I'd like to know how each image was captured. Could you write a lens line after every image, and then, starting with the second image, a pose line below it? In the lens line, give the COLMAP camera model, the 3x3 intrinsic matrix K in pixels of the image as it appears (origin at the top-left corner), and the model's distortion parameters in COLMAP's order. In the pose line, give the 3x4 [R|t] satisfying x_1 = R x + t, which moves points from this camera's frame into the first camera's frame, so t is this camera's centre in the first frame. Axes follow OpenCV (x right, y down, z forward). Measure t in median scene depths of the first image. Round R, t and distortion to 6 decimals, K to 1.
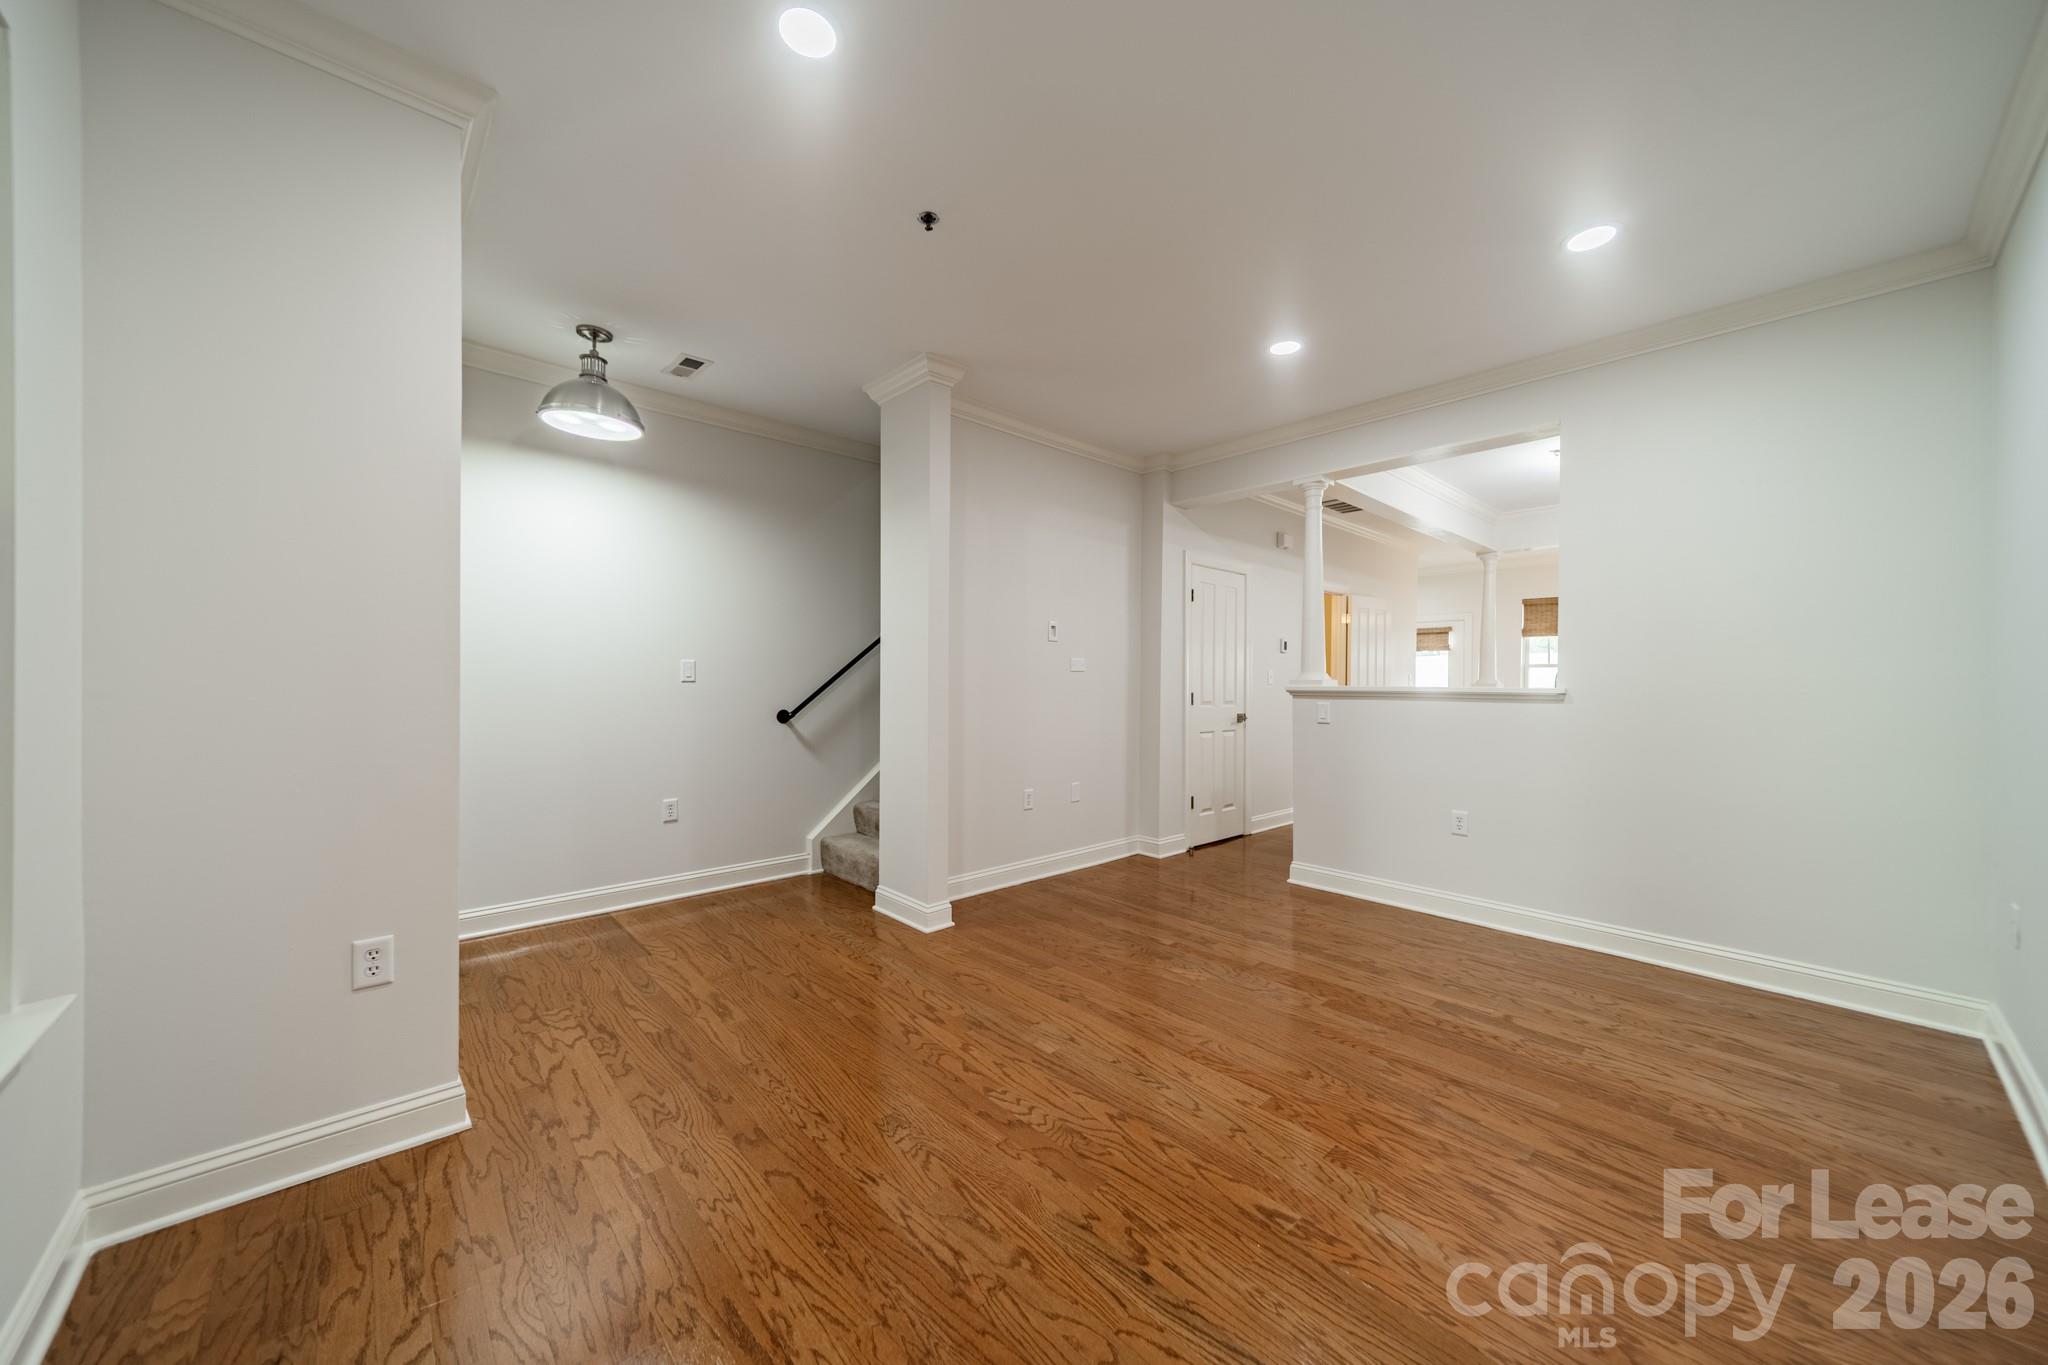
lens RADIAL K [[723.7, 0, 1021.4], [0, 723.7, 690.1], [0, 0, 1]] dist [0.001824, 0.000056]
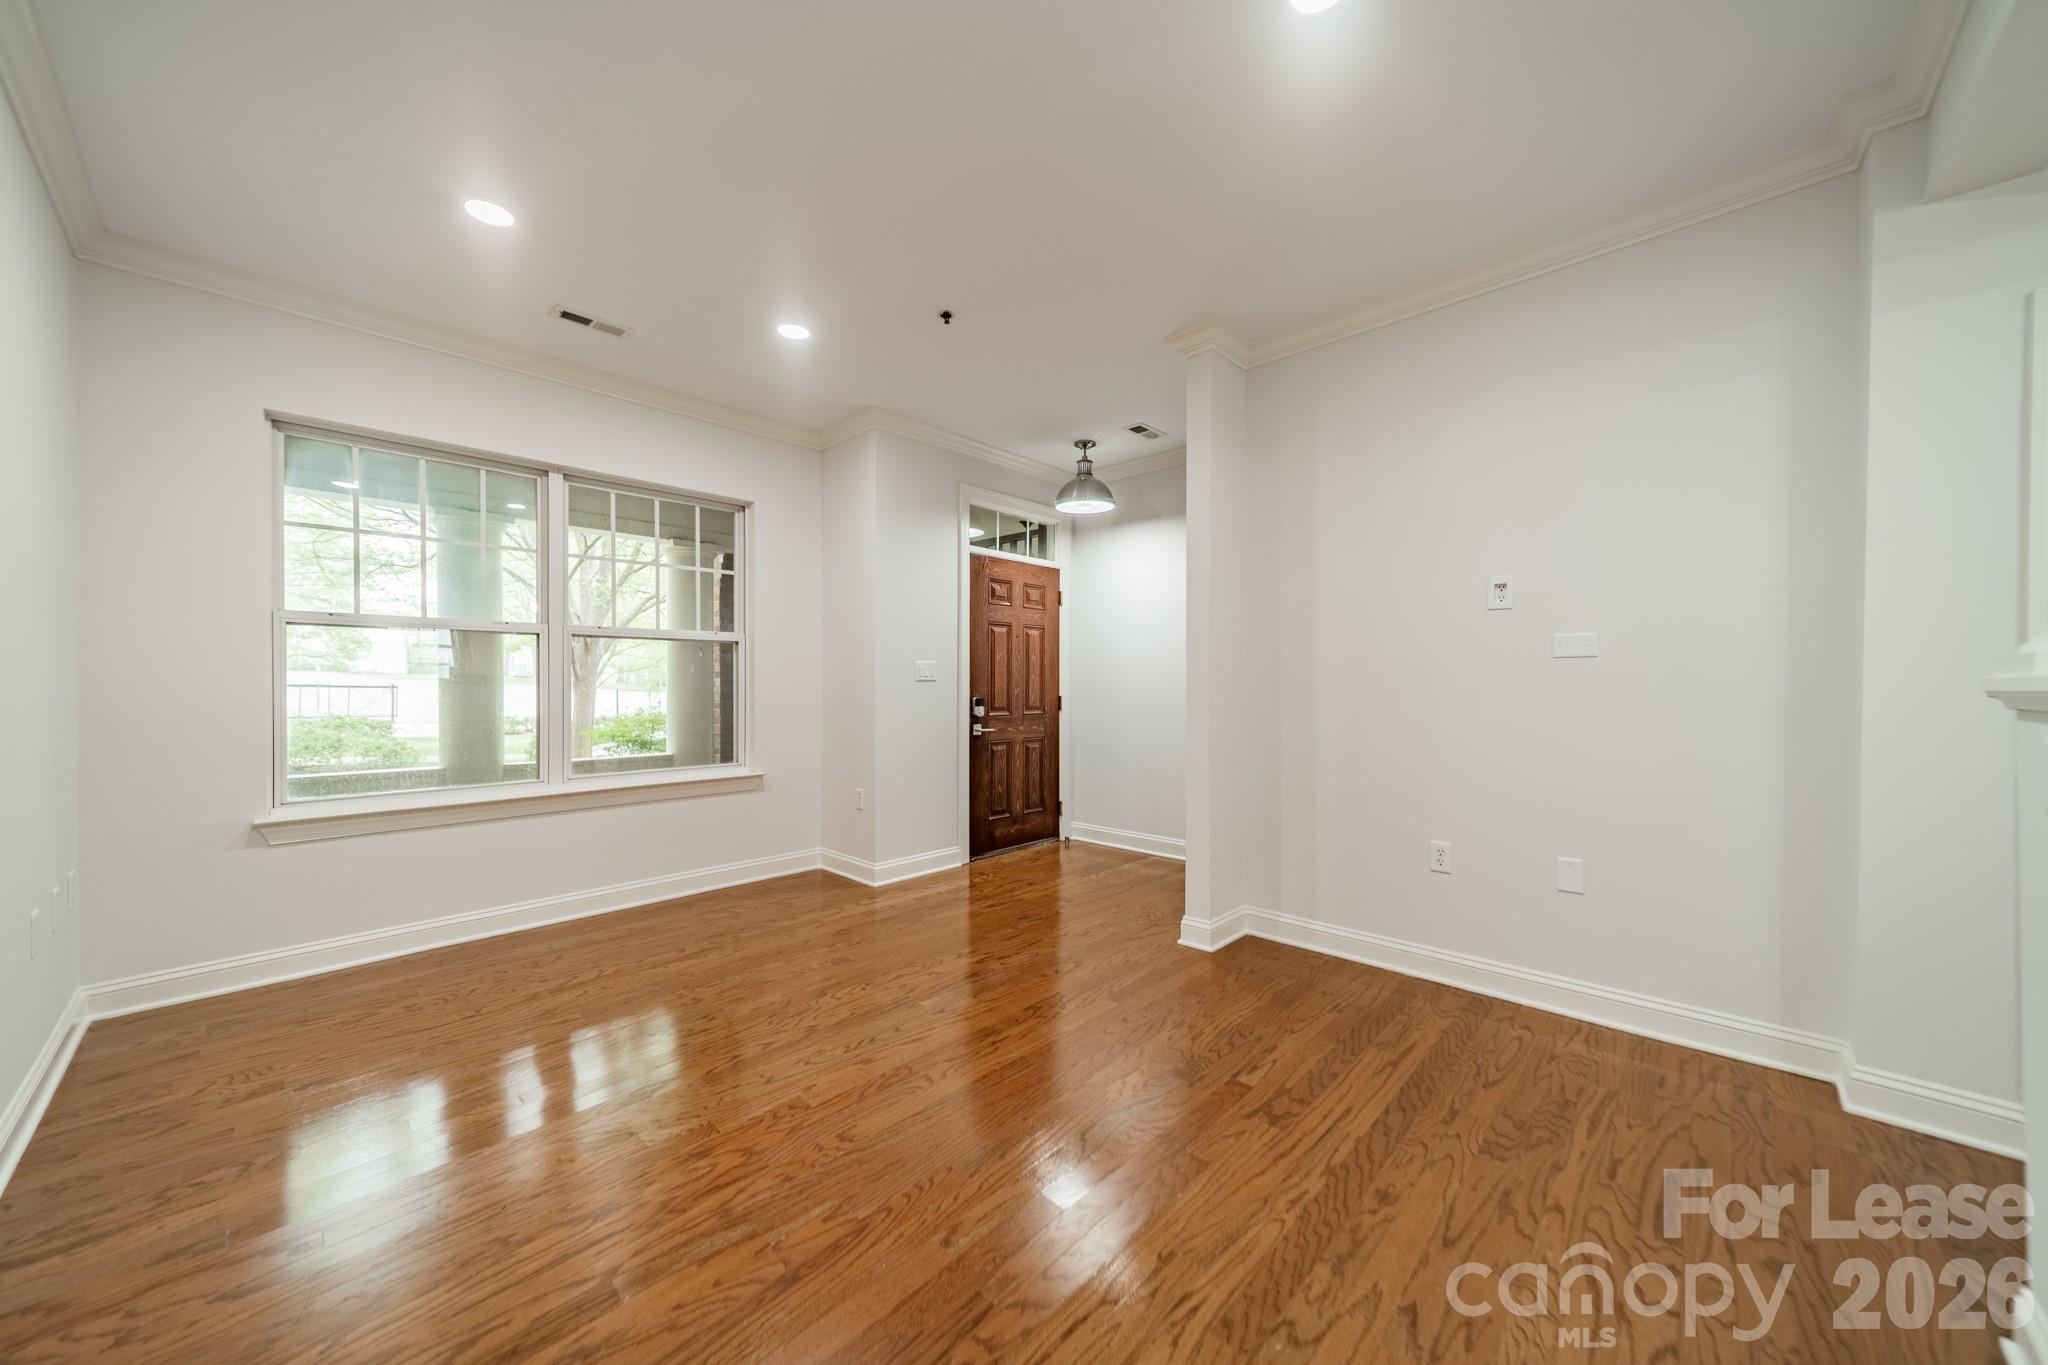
lens RADIAL K [[722.4, 0, 1029.8], [0, 722.4, 685.8], [0, 0, 1]] dist [0.006714, 0.000092]
pose [[0.074676, -0.002631, -0.997204, 0.908502], [-0.011696, 0.999925, -0.003514, 0.004910], [0.997139, 0.011925, 0.074640, 0.830575]]
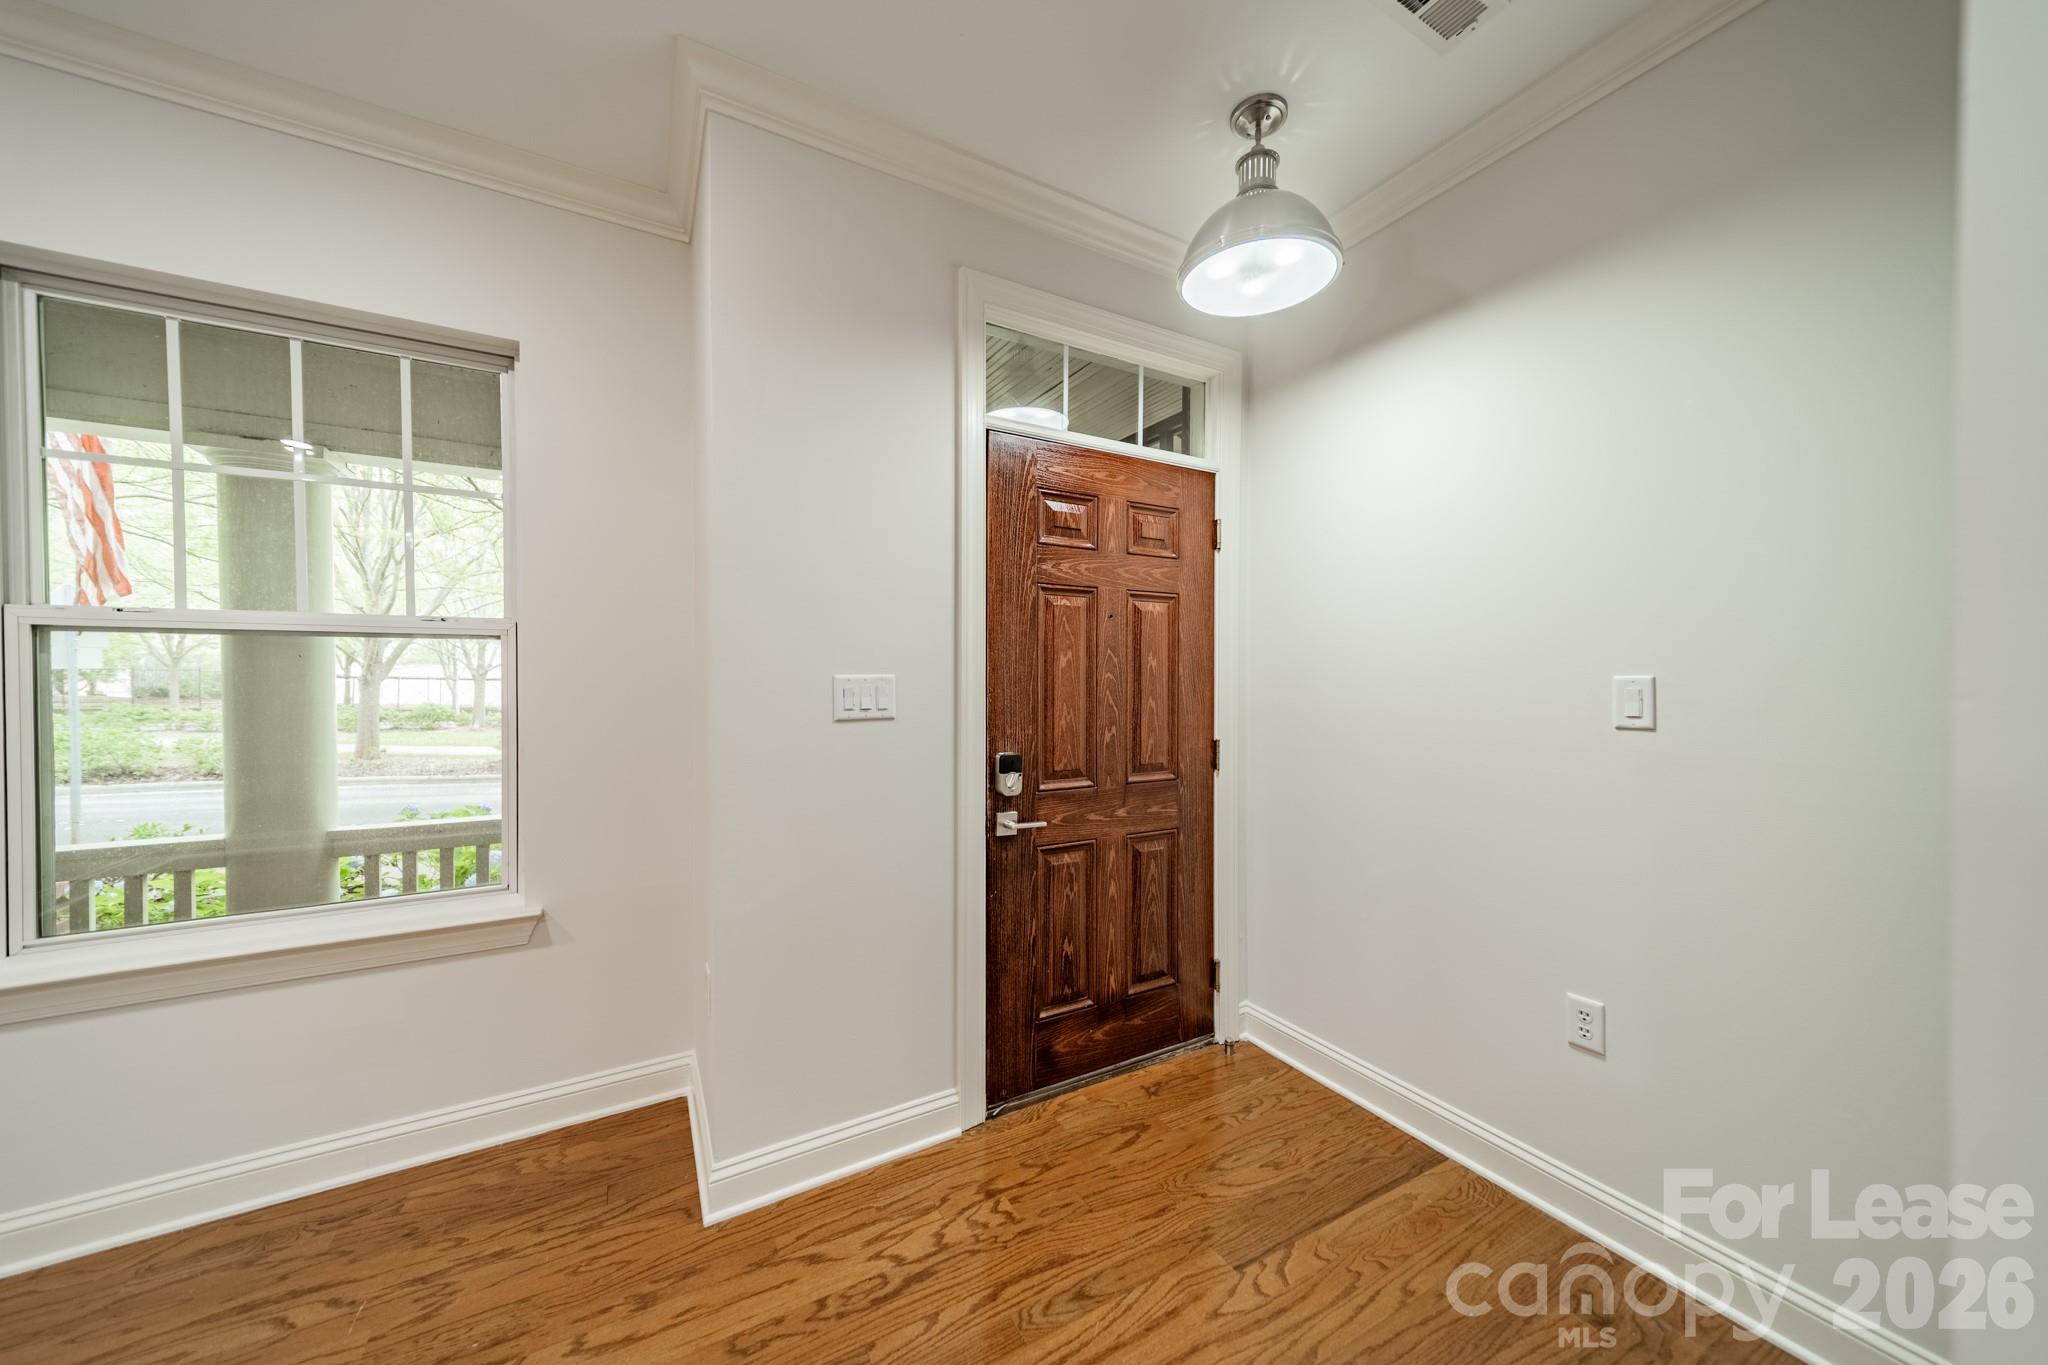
lens RADIAL K [[722.4, 0, 1029.8], [0, 722.4, 685.8], [0, 0, 1]] dist [0.006714, 0.000092]
pose [[-0.220733, 0.004628, -0.975323, 0.011398], [-0.012507, 0.999893, 0.007575, -0.044934], [0.975254, 0.013870, -0.220651, 1.012096]]
